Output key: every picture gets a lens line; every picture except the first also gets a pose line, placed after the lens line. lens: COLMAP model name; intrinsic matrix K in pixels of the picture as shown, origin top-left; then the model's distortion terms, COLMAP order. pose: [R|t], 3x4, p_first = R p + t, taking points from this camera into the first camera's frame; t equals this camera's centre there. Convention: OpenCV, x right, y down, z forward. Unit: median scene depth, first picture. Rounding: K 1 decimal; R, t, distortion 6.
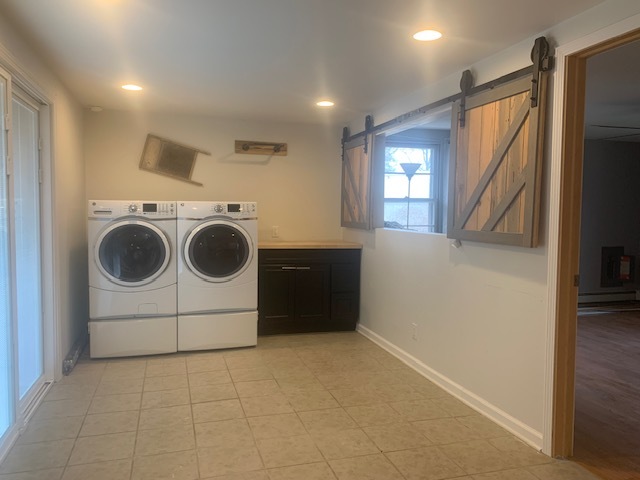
lens RADIAL K [[490.2, 0, 316.9], [0, 490.2, 239.7], [0, 0, 1]] dist [0.024646, -0.007834]
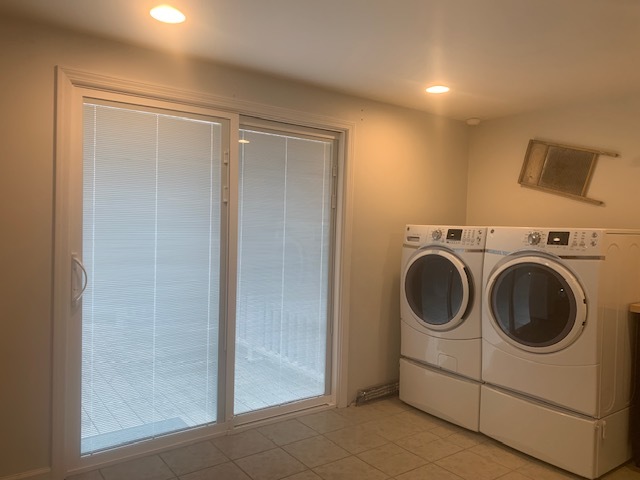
lens RADIAL K [[490.2, 0, 318.3], [0, 490.2, 238.2], [0, 0, 1]] dist [0.024646, -0.007834]
pose [[0.316194, 0.025496, -0.948352, 0.328355], [-0.084354, 0.996435, -0.001337, -0.038962], [0.944937, 0.080420, 0.317218, 0.528037]]
